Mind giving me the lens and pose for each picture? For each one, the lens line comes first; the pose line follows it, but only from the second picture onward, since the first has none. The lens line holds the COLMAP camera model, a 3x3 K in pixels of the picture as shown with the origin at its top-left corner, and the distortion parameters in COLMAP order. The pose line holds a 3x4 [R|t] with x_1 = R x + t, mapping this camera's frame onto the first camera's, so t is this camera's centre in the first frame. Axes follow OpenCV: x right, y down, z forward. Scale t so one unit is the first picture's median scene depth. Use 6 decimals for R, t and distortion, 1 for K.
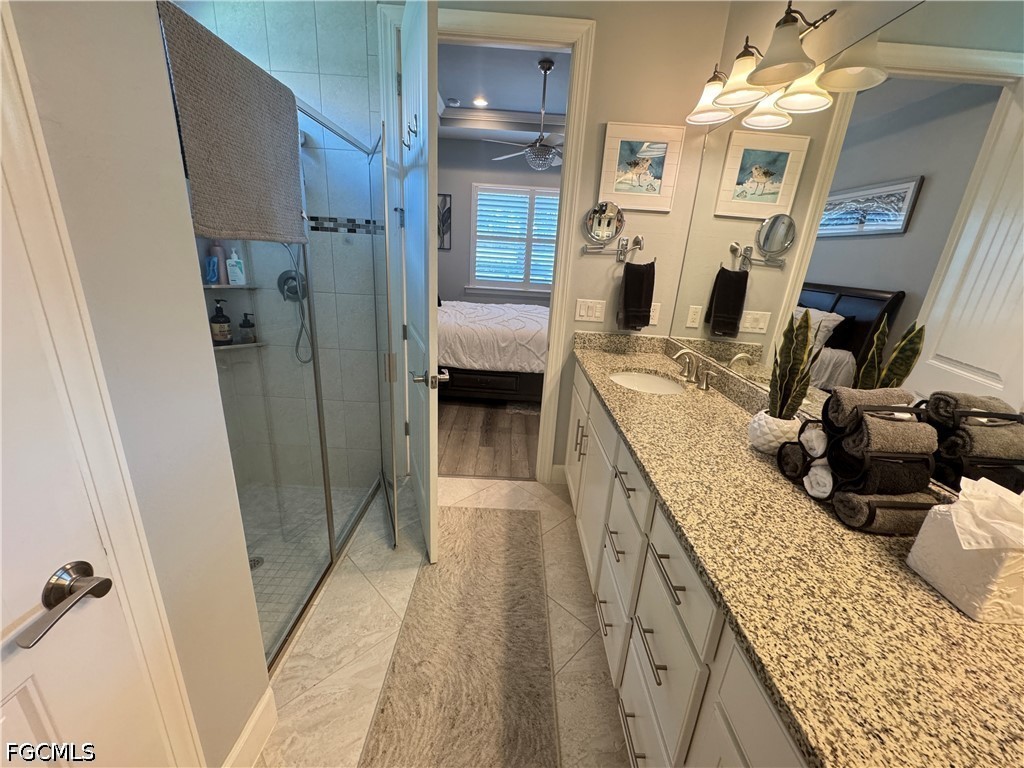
lens RADIAL K [[408.8, 0, 513.5], [0, 408.8, 382.1], [0, 0, 1]] dist [-0.003832, 0.000383]
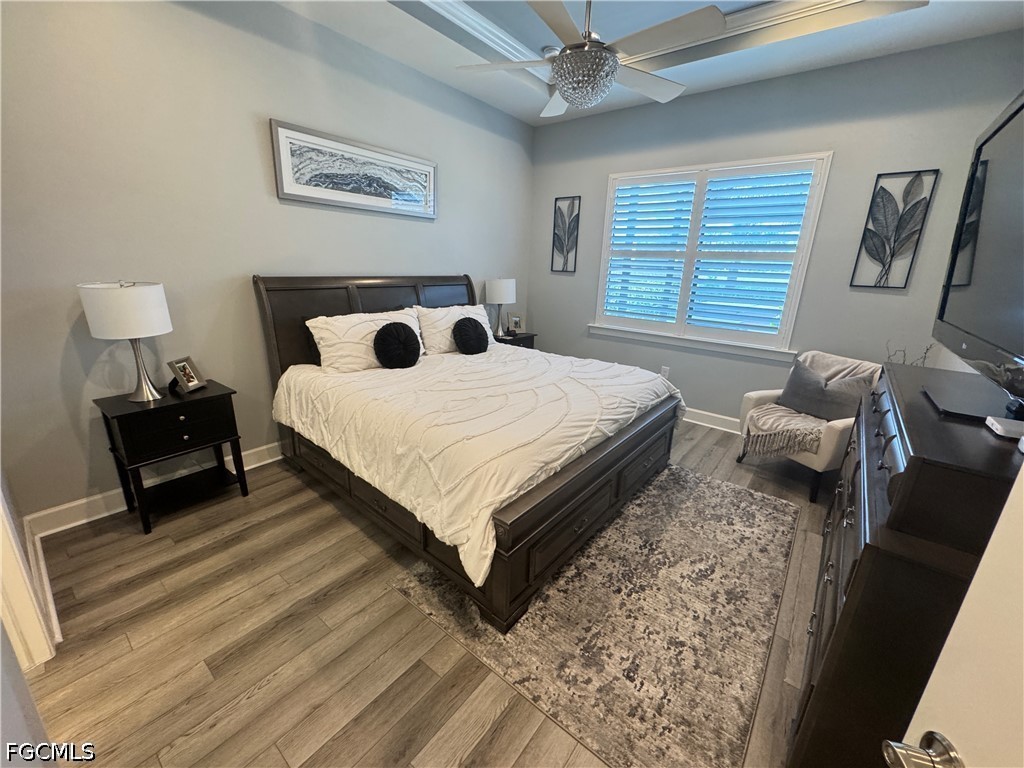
lens RADIAL K [[408.8, 0, 510.9], [0, 408.8, 386.0], [0, 0, 1]] dist [-0.003832, 0.000383]
pose [[0.785286, 0.146050, -0.601661, 0.941585], [-0.177845, 0.984035, 0.006746, -0.490879], [0.593041, 0.101704, 0.798723, 1.648826]]
